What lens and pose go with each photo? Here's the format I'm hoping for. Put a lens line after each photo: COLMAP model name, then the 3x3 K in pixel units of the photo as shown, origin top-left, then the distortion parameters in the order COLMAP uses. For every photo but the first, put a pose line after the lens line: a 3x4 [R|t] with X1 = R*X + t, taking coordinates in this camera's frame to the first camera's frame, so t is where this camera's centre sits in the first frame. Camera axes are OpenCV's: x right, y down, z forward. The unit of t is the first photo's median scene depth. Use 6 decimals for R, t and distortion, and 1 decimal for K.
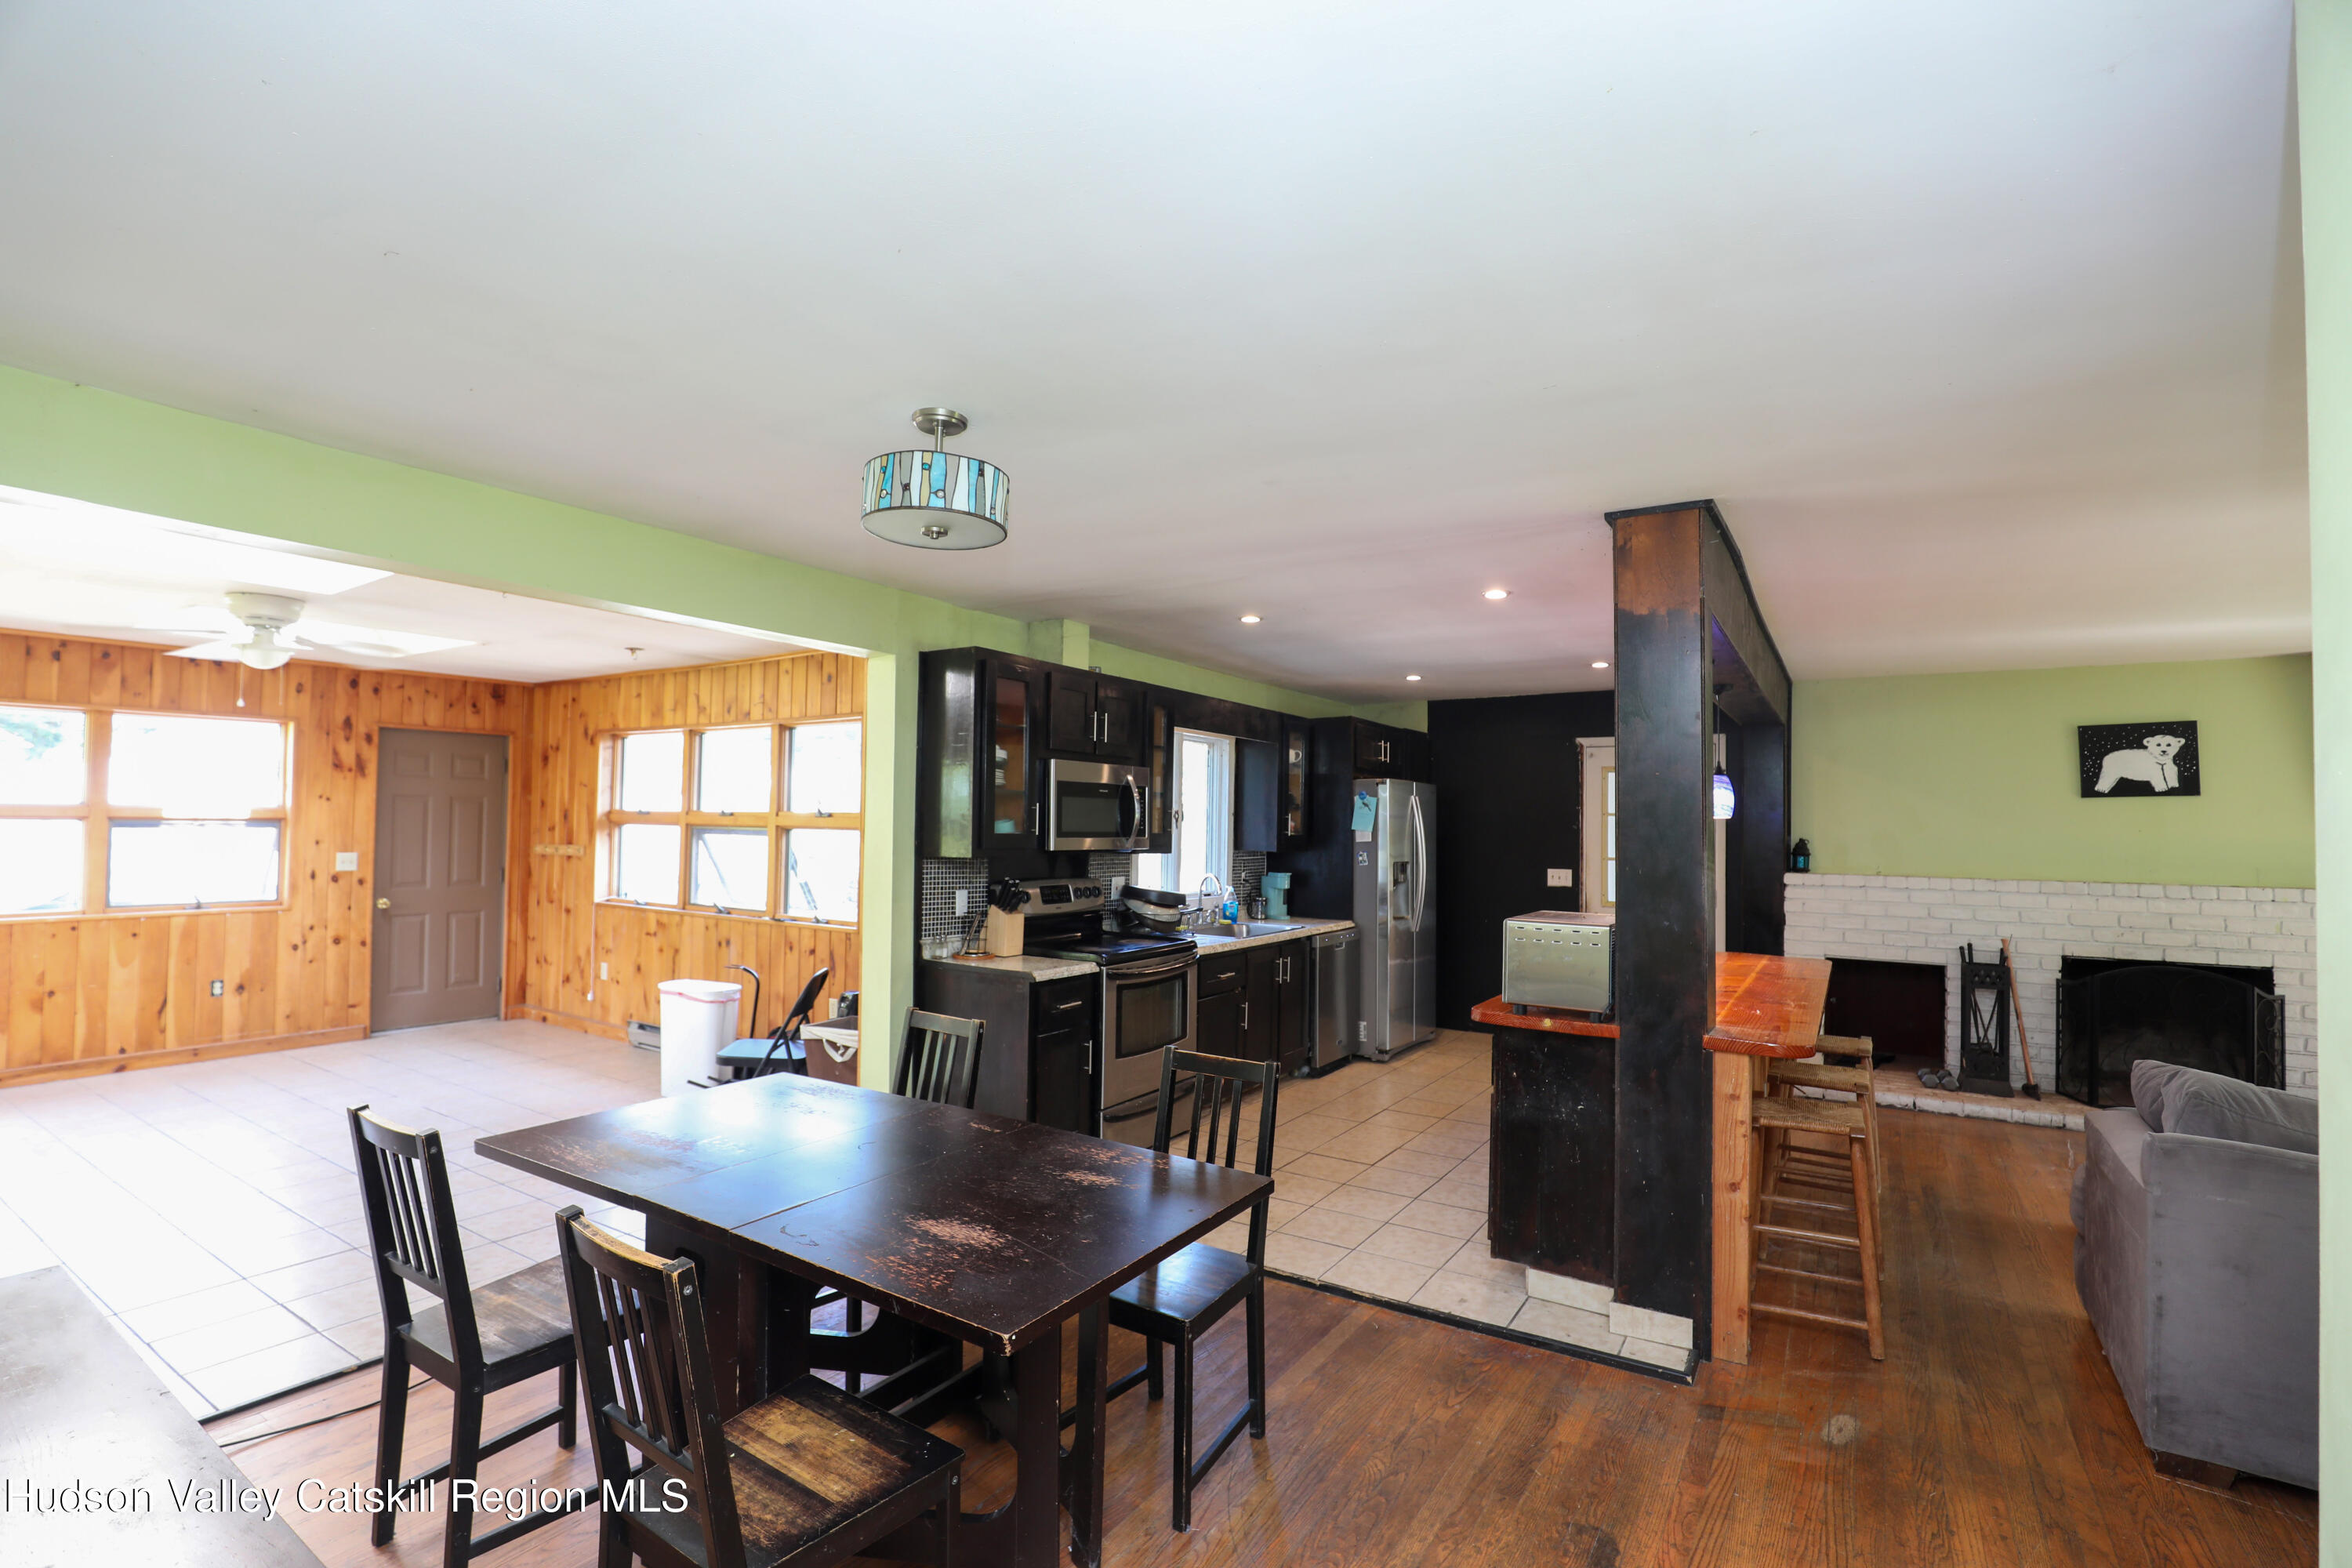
lens RADIAL K [[1085.7, 0, 1166.7], [0, 1085.7, 790.2], [0, 0, 1]] dist [-0.038820, 0.010200]
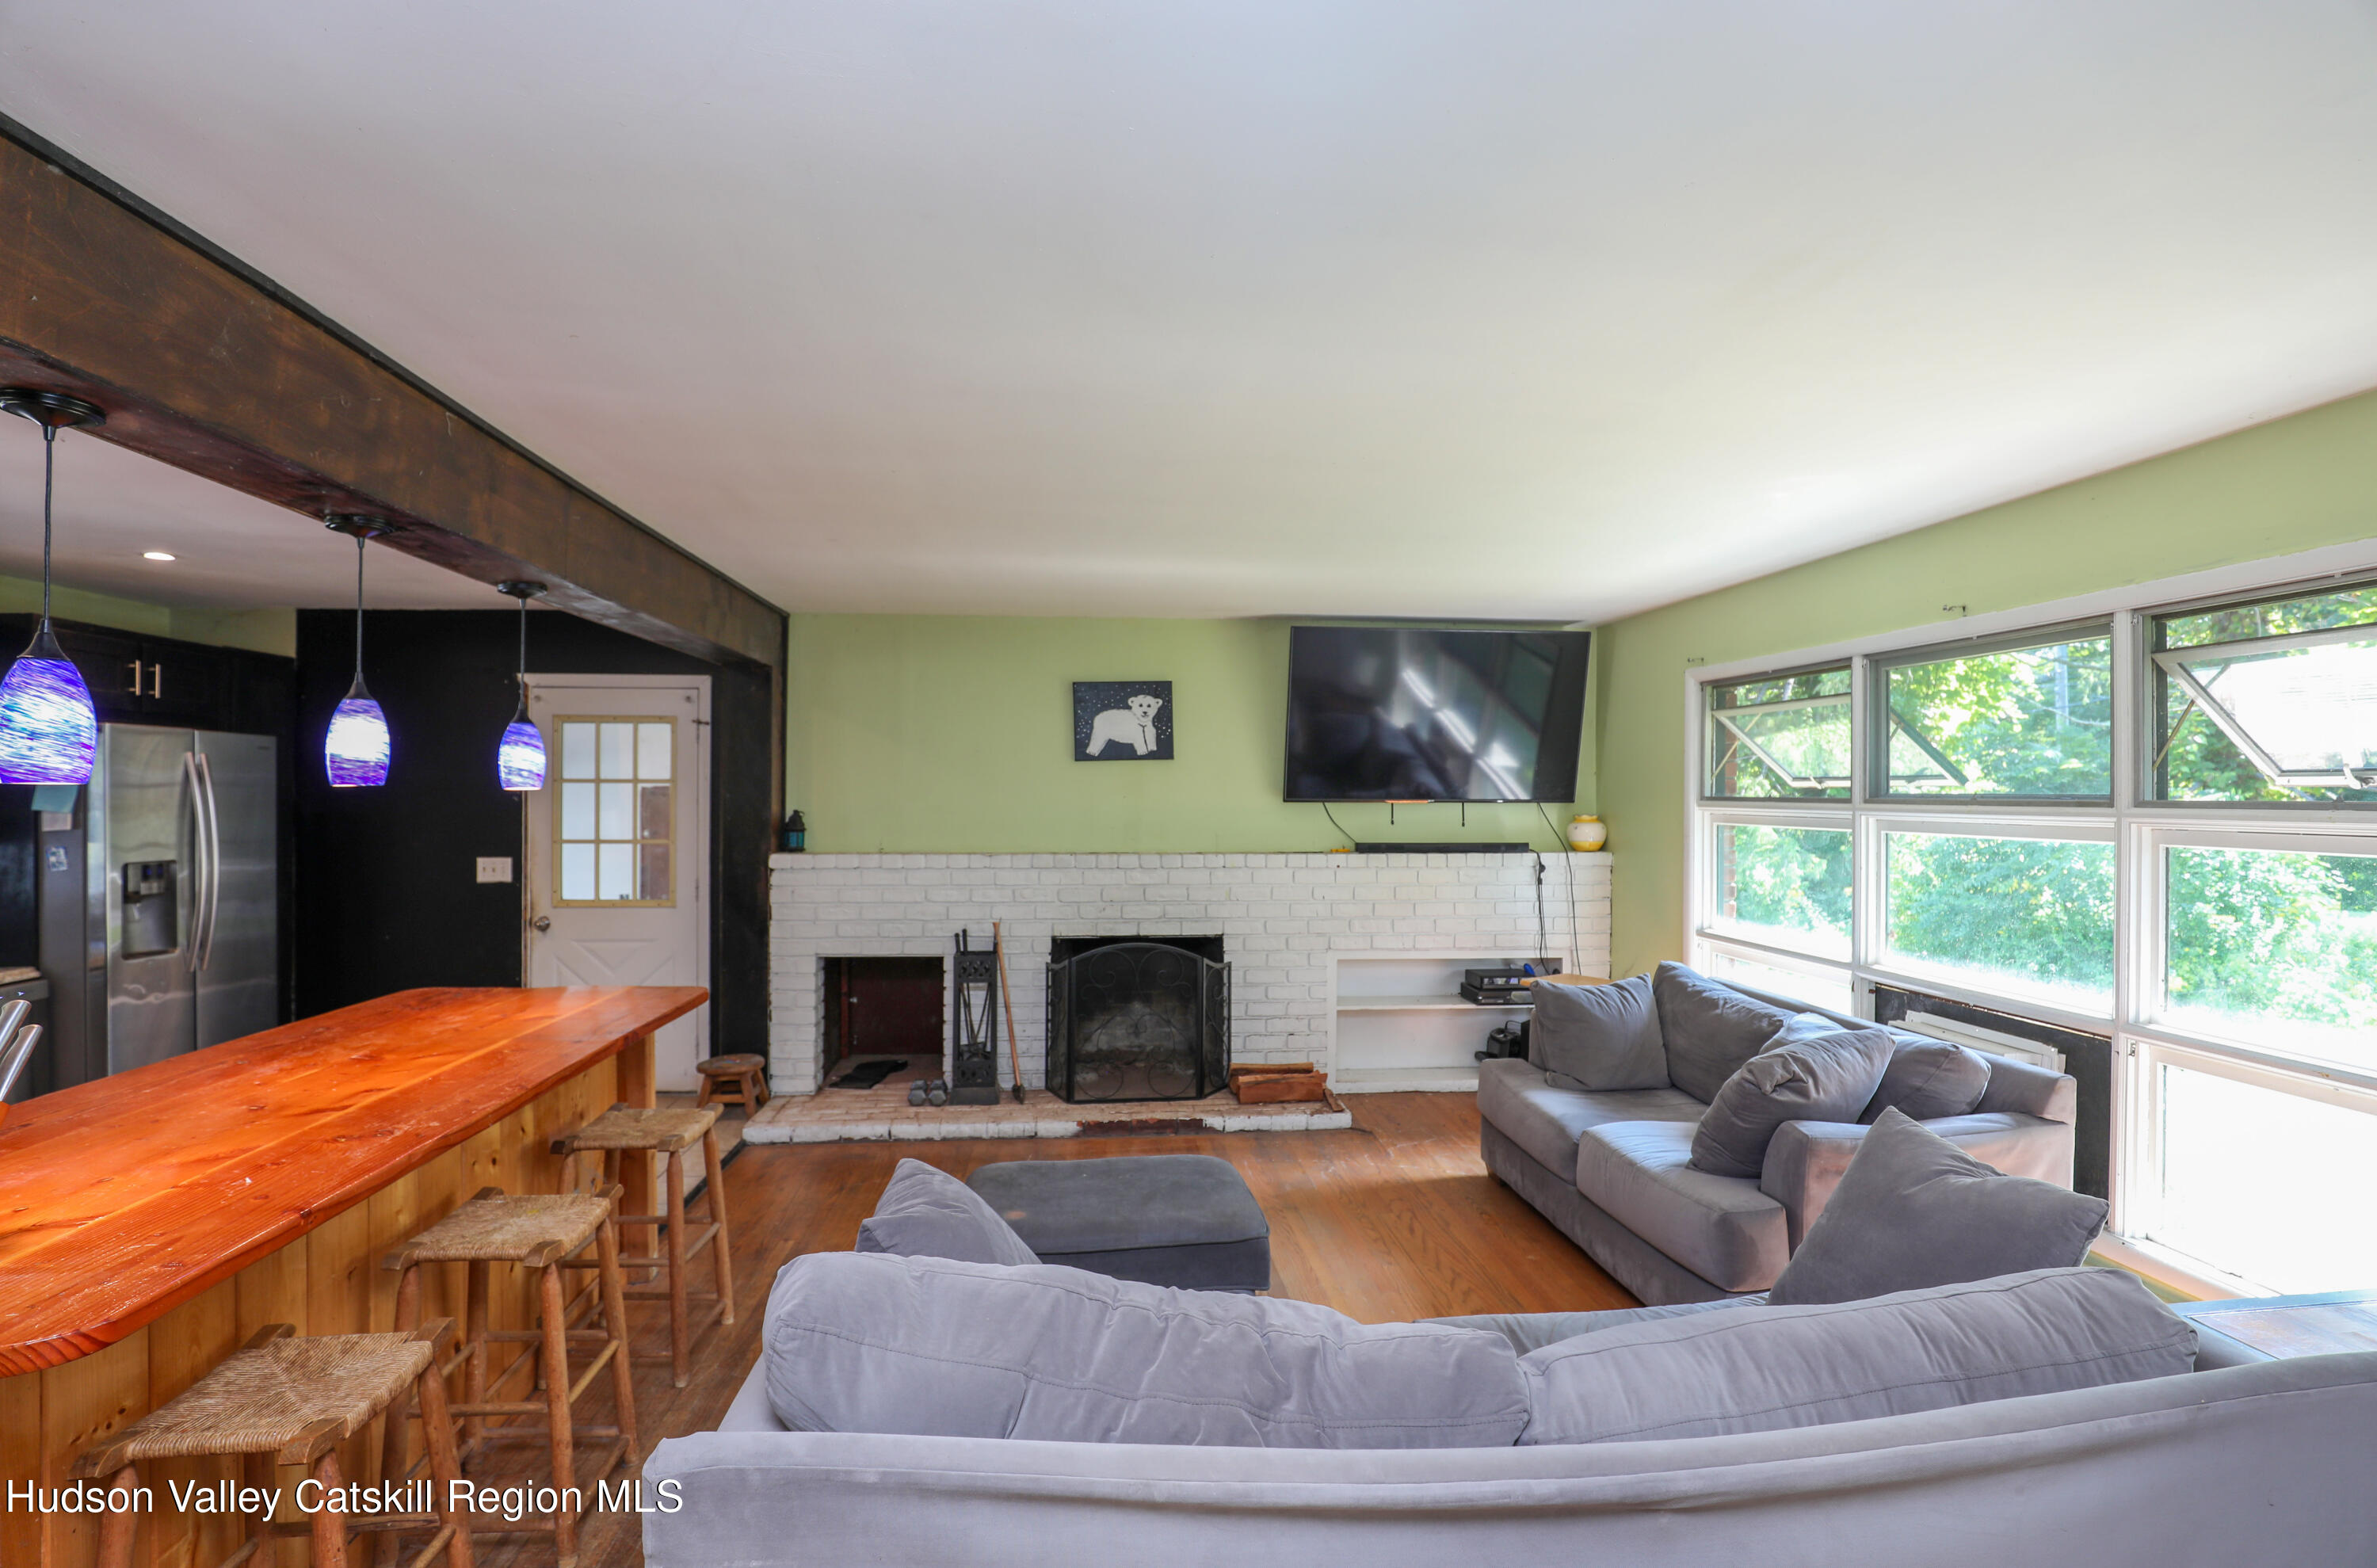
lens RADIAL K [[1114.1, 0, 1177.1], [0, 1114.1, 789.5], [0, 0, 1]] dist [-0.036173, 0.006567]
pose [[0.784322, -0.011076, 0.620255, 0.322969], [-0.010760, 0.999447, 0.031453, 0.000519], [-0.620261, -0.031343, 0.783769, 0.186346]]
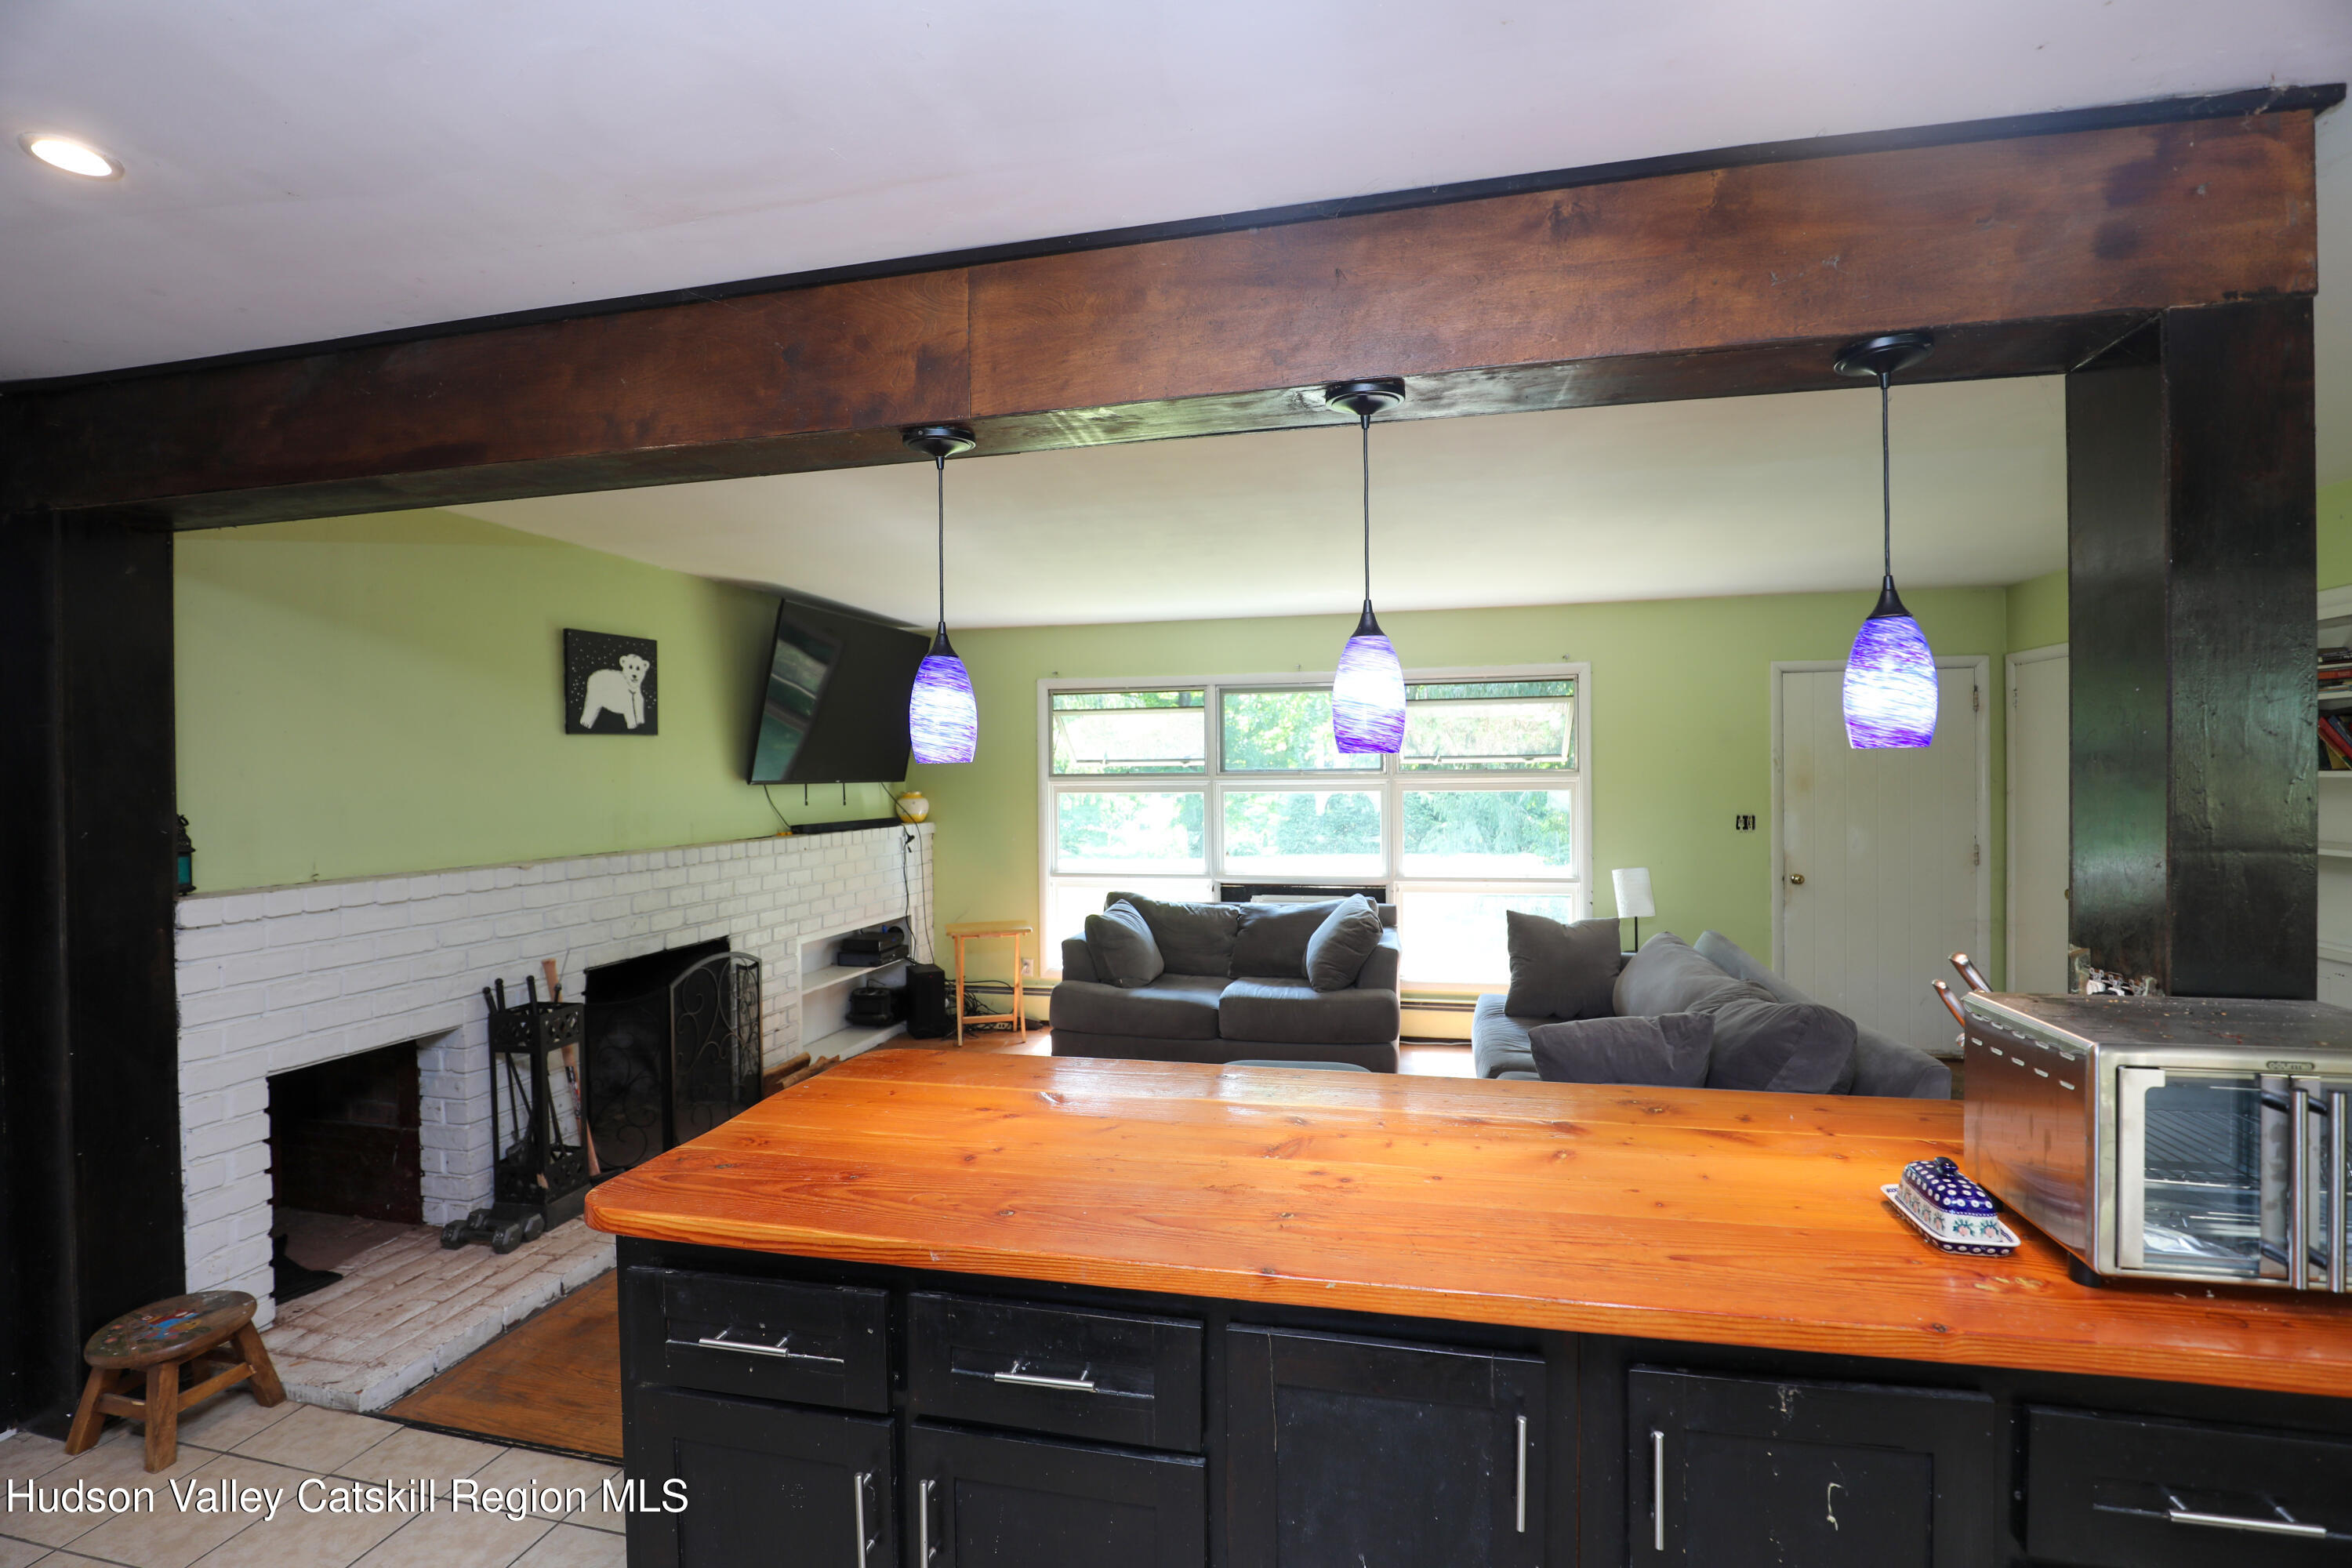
lens RADIAL K [[1075.2, 0, 1166.9], [0, 1075.2, 786.3], [0, 0, 1]] dist [-0.039166, 0.008123]
pose [[-0.335048, -0.021688, 0.941951, 0.085095], [-0.022892, 0.999627, 0.014873, 0.020710], [-0.941923, -0.016580, -0.335420, 0.827835]]
